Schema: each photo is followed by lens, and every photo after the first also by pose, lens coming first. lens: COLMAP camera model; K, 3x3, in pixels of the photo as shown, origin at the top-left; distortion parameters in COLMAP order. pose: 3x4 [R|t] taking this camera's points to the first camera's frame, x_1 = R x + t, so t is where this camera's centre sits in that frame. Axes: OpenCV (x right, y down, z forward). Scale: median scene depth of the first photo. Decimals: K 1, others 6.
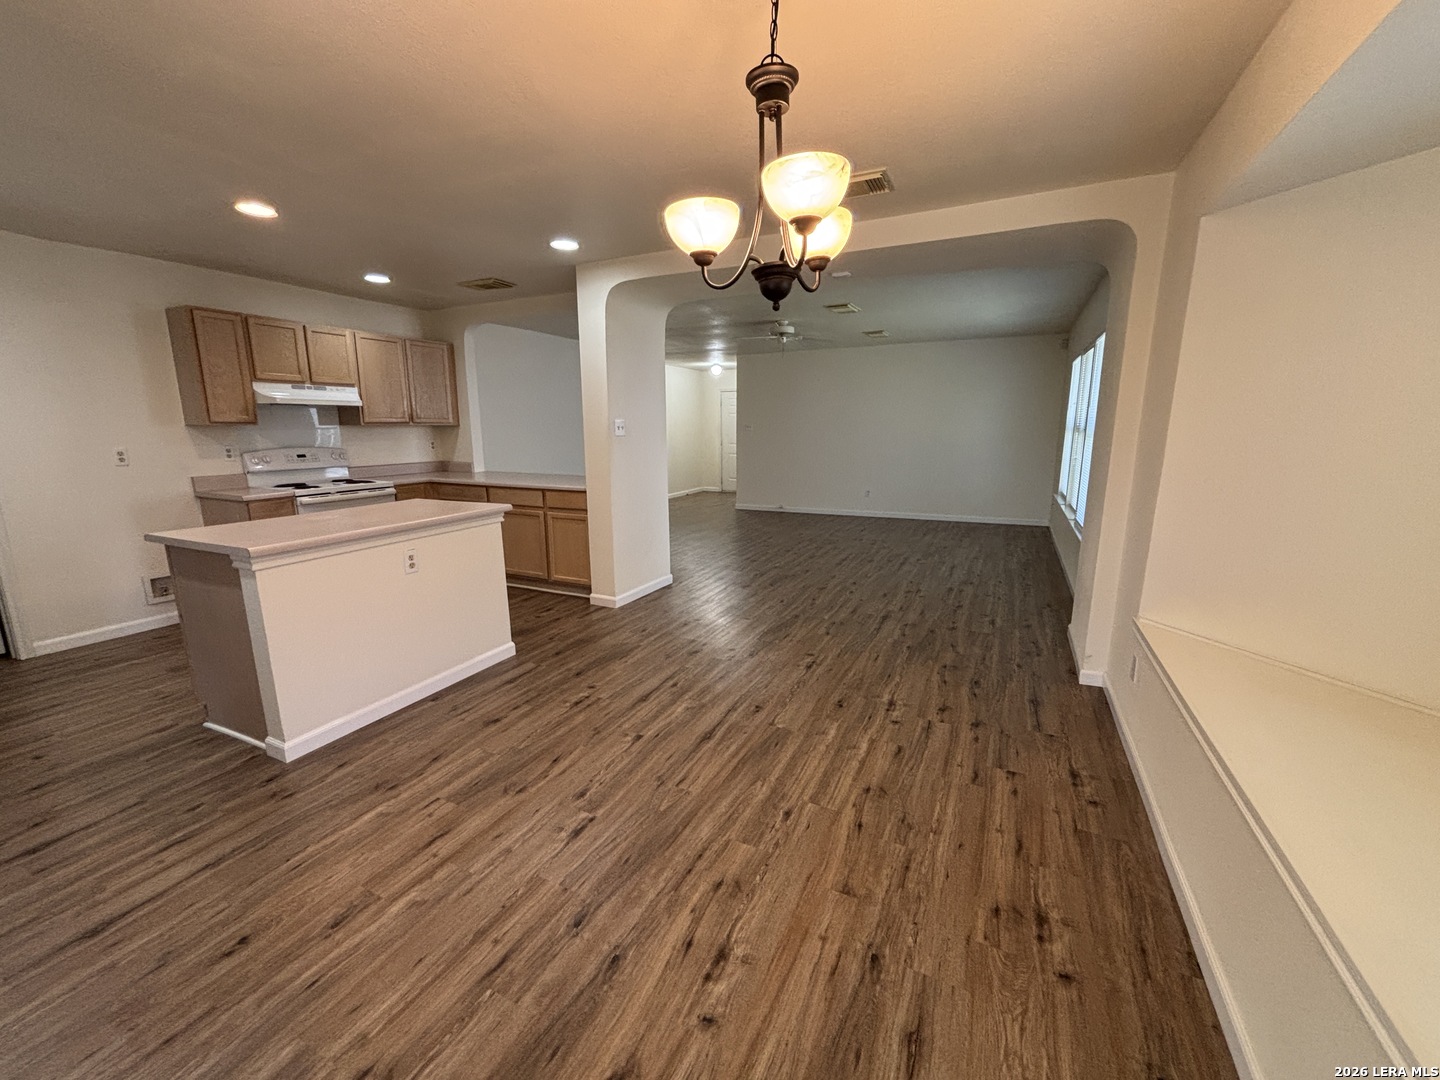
lens RADIAL K [[585.0, 0, 718.7], [0, 585.0, 540.5], [0, 0, 1]] dist [-0.002994, 0.000858]
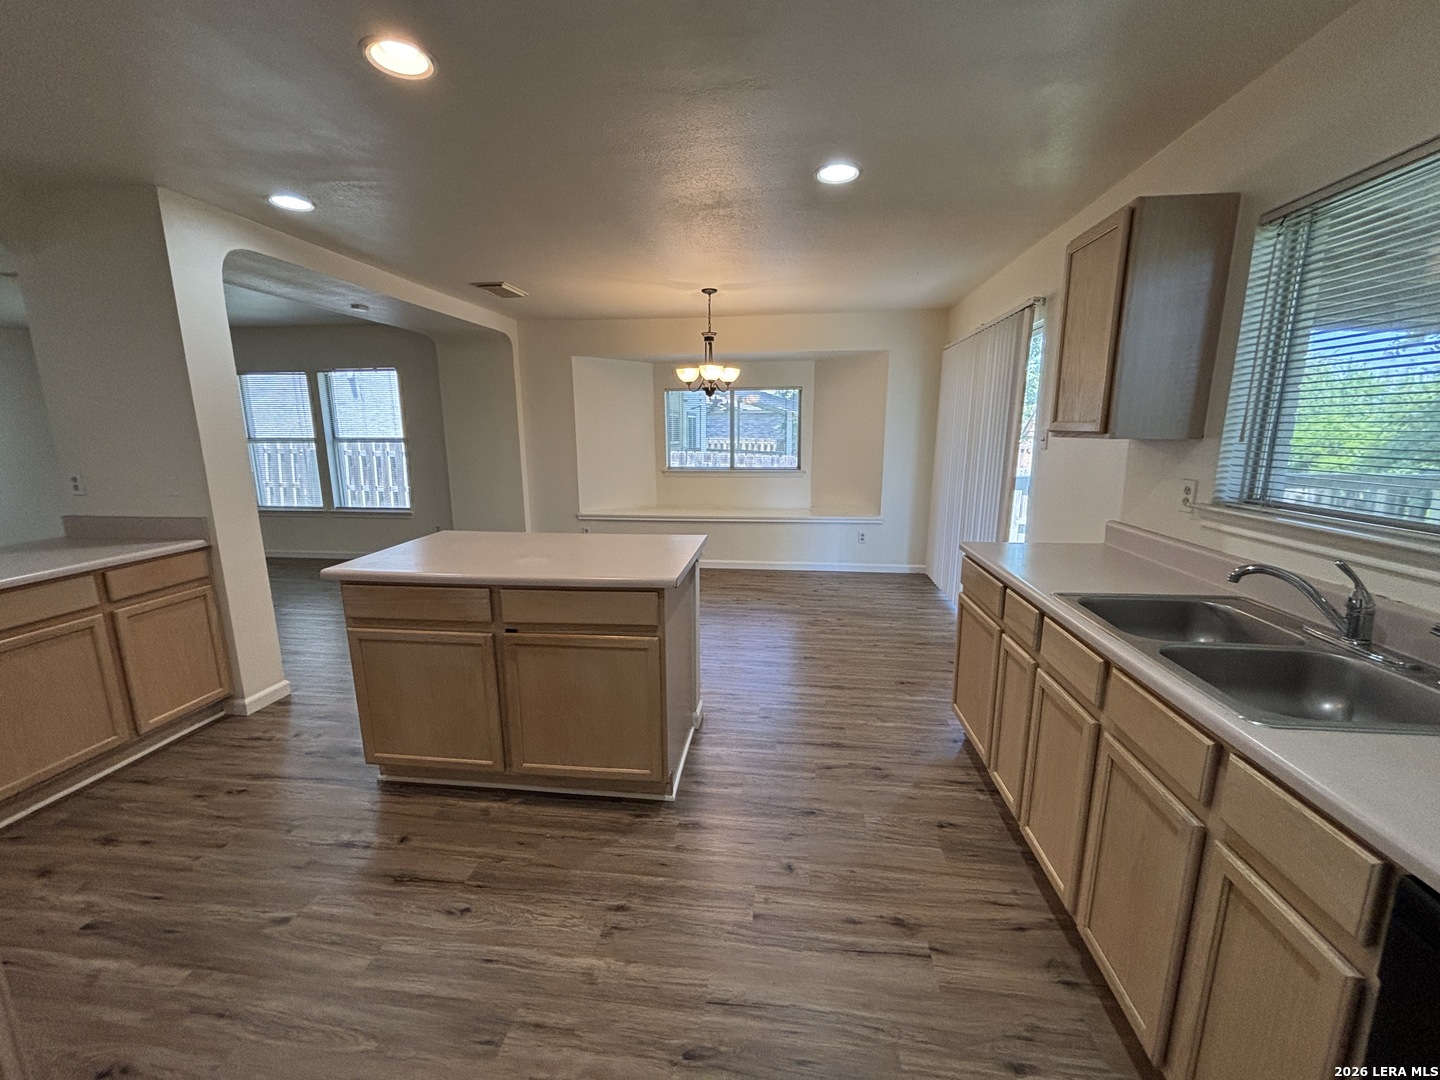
lens RADIAL K [[587.1, 0, 720.5], [0, 587.1, 540.4], [0, 0, 1]] dist [0.002914, 0.000941]
pose [[-0.333252, -0.172797, 0.926868, -1.538394], [0.191193, 0.950252, 0.245899, -0.217557], [-0.923249, 0.259157, -0.283636, 1.025296]]
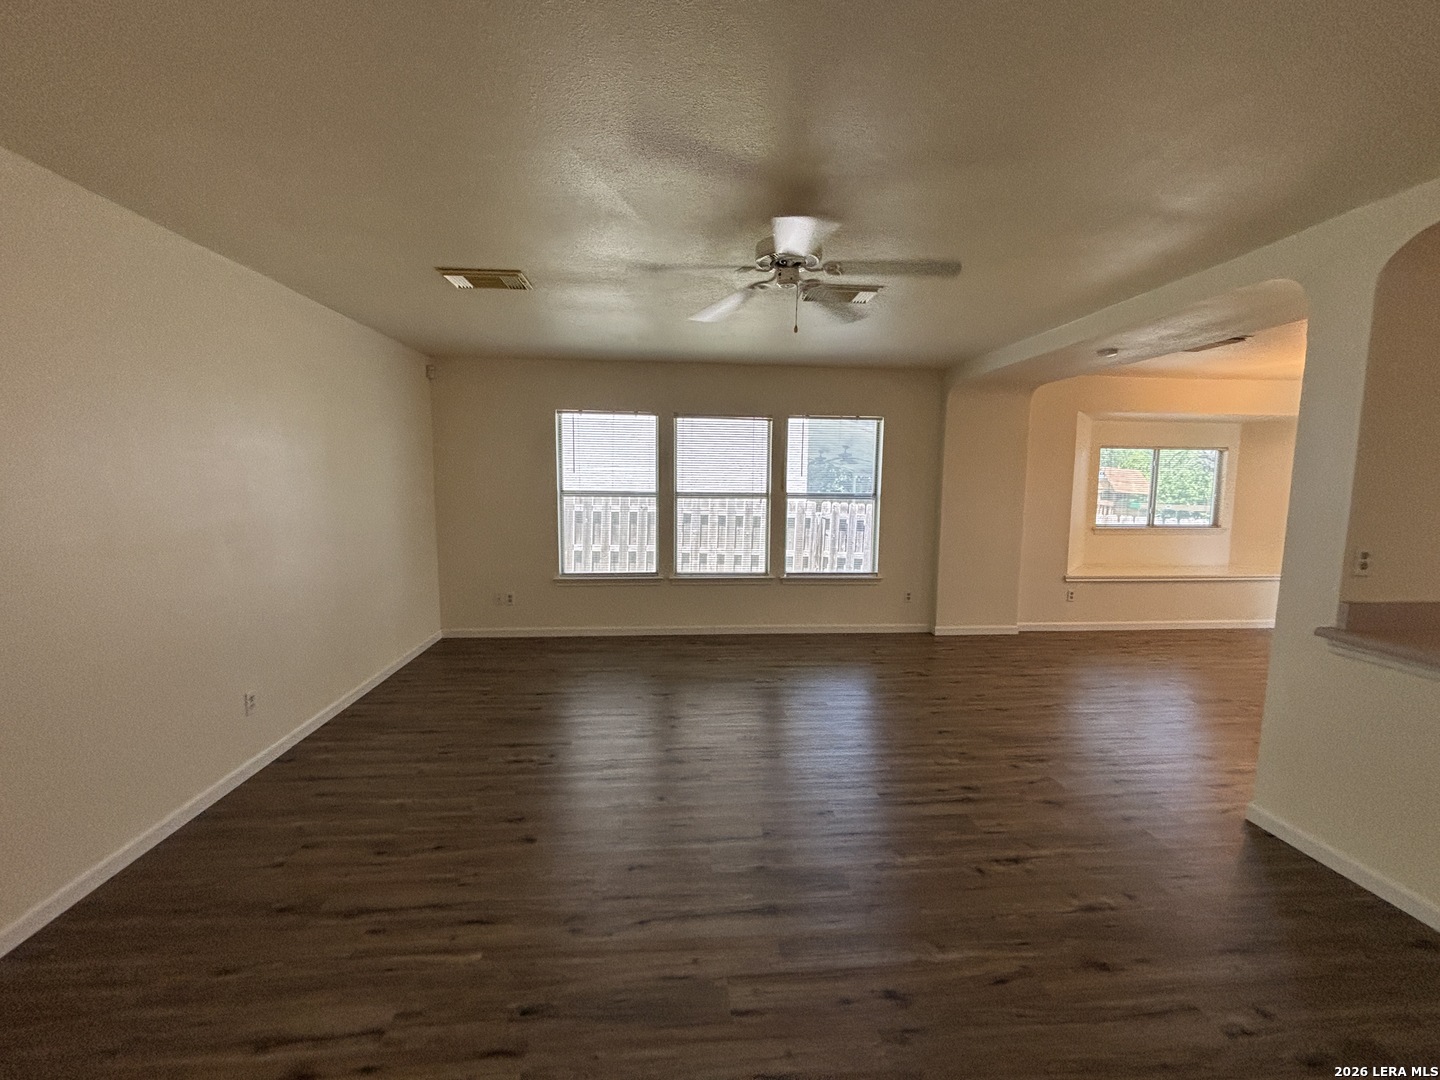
lens RADIAL K [[602.5, 0, 727.3], [0, 602.5, 535.6], [0, 0, 1]] dist [0.032163, 0.000251]
pose [[-0.546364, -0.082448, 0.833480, -0.460831], [0.156121, 0.967676, 0.198063, -0.607985], [-0.822868, 0.238338, -0.515832, 2.867883]]
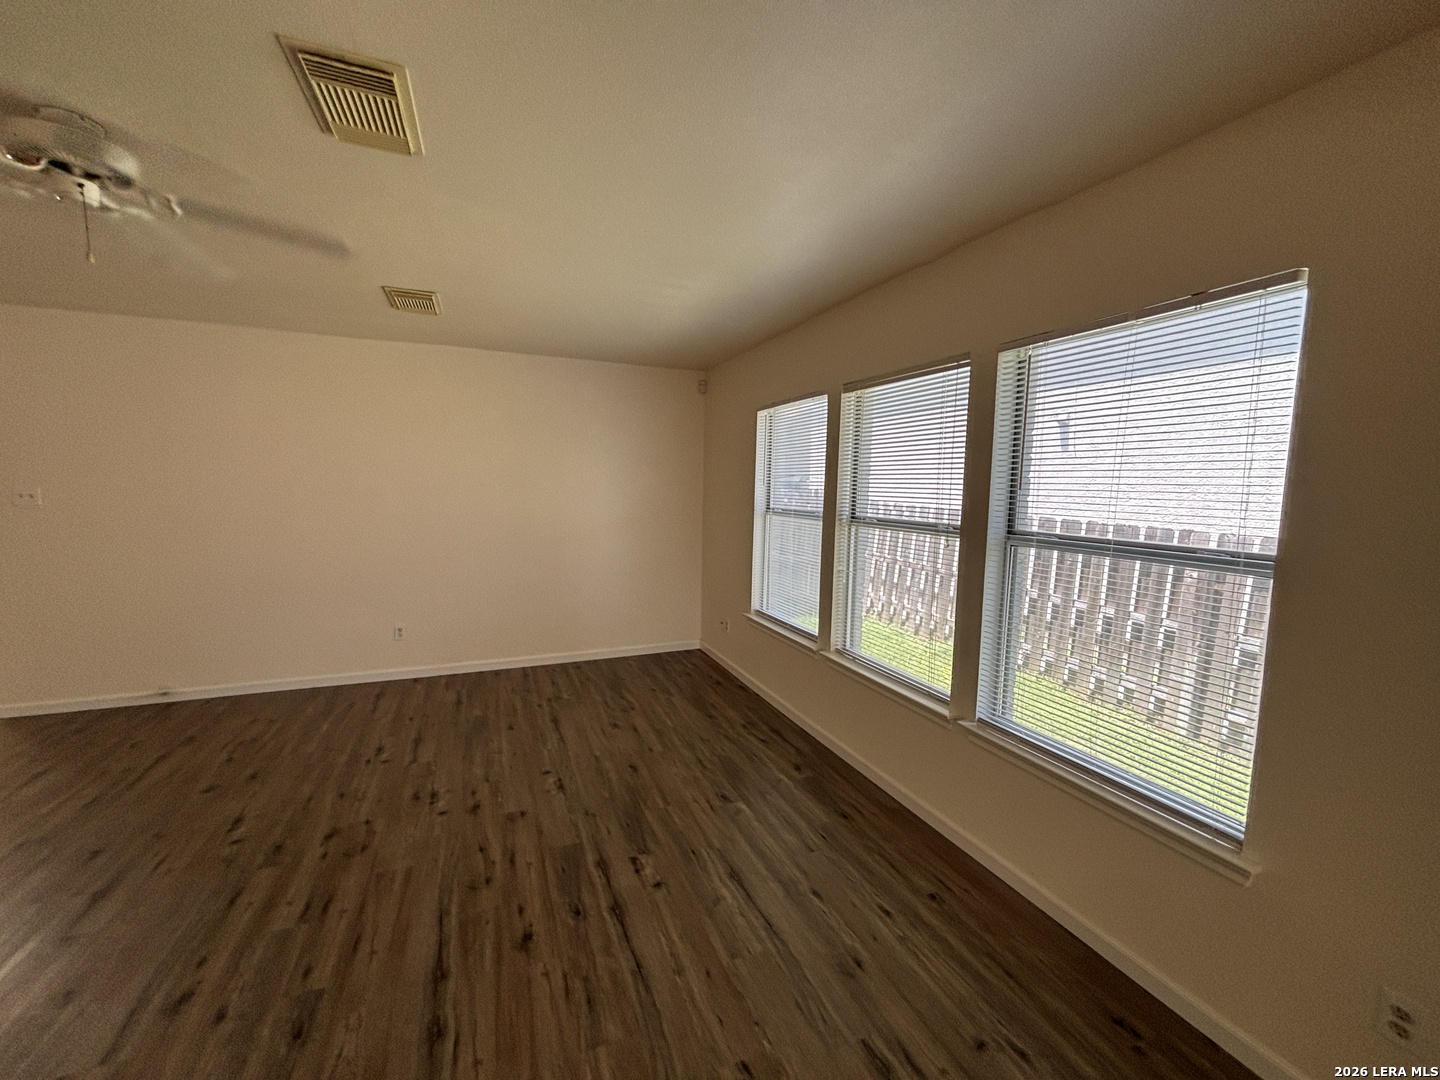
lens RADIAL K [[587.1, 0, 720.5], [0, 587.1, 540.4], [0, 0, 1]] dist [0.002914, 0.000941]
pose [[0.653526, -0.055078, 0.754897, 0.225429], [0.127288, 0.991142, -0.037881, -0.329053], [-0.746124, 0.120846, 0.654748, 1.417596]]
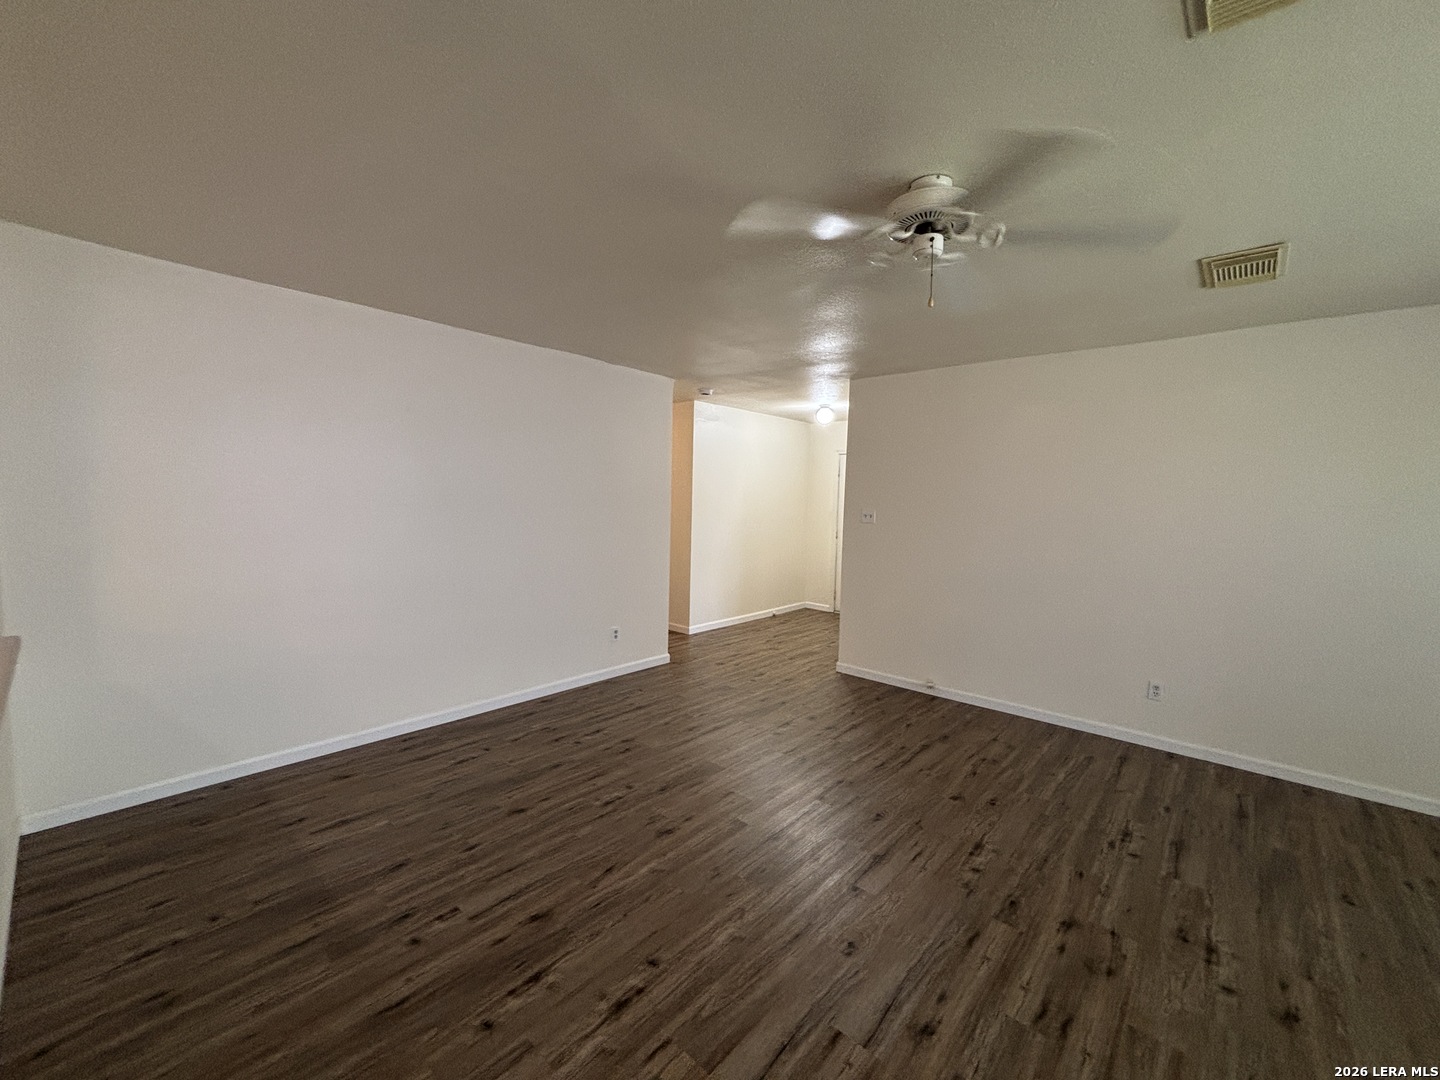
lens RADIAL K [[583.4, 0, 720.0], [0, 583.4, 540.0], [0, 0, 1]] dist [0.016410, 0.000182]
pose [[0.966606, 0.044571, -0.252361, 0.224688], [-0.075613, 0.990521, -0.114676, -0.360795], [0.244858, 0.129928, 0.960814, 1.587577]]
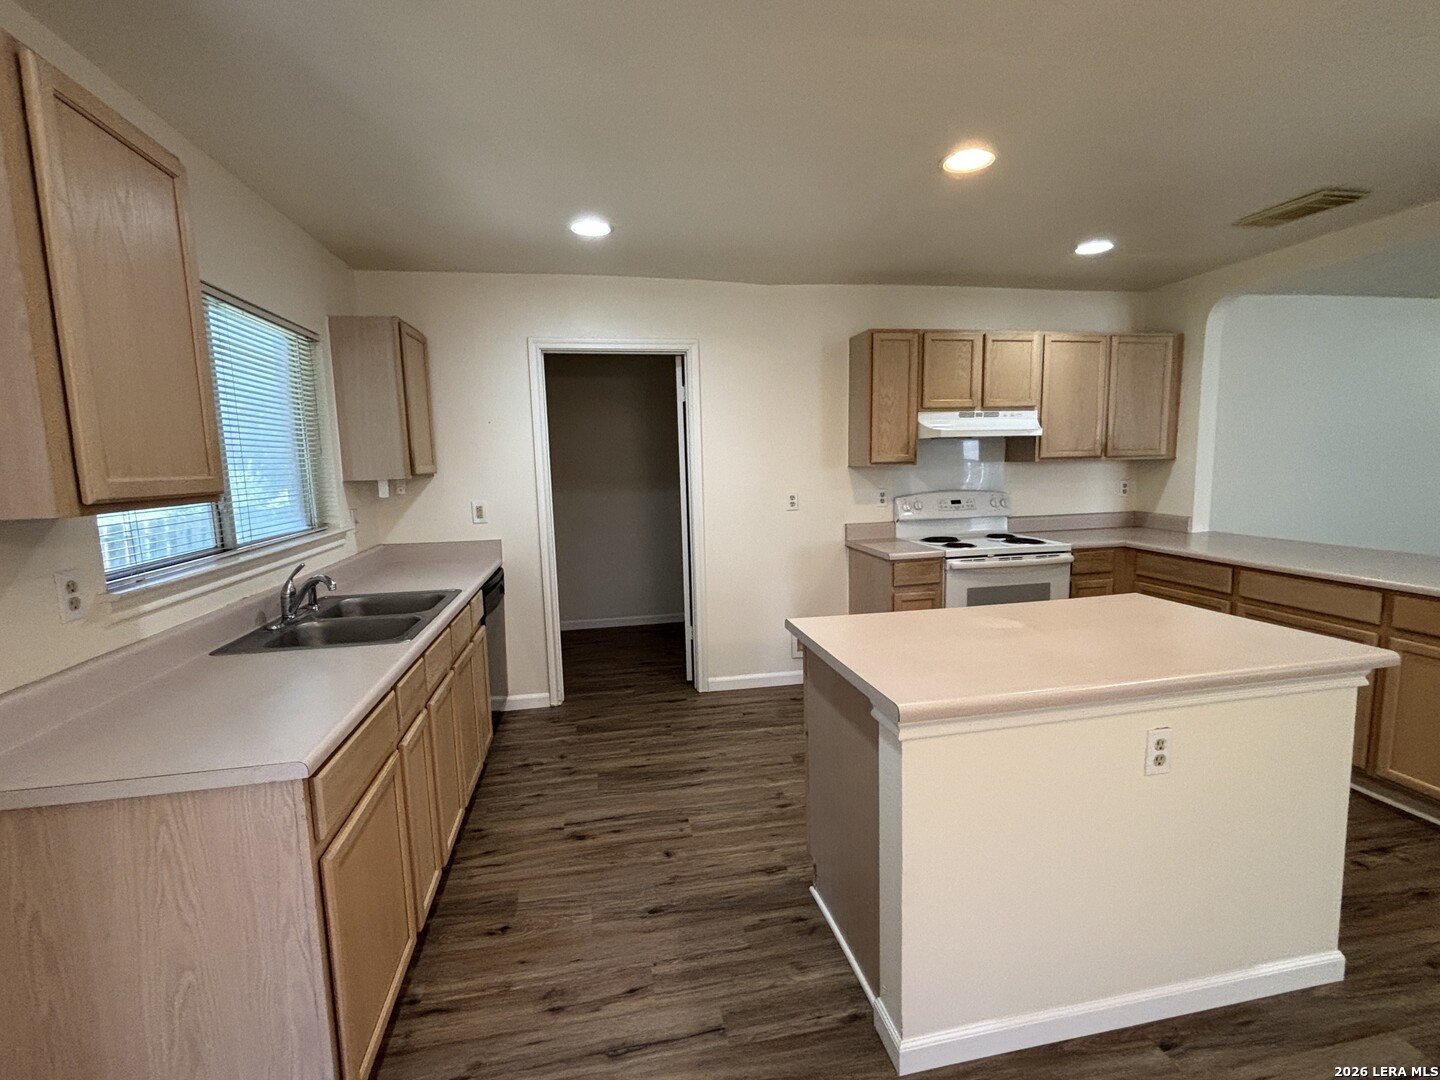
lens RADIAL K [[653.4, 0, 717.9], [0, 653.4, 543.0], [0, 0, 1]] dist [0.001571, 0.000102]
pose [[0.598484, 0.090948, -0.795955, -0.326261], [-0.132618, 0.991075, 0.013527, -0.096425], [0.790082, 0.097462, 0.605204, 0.357069]]
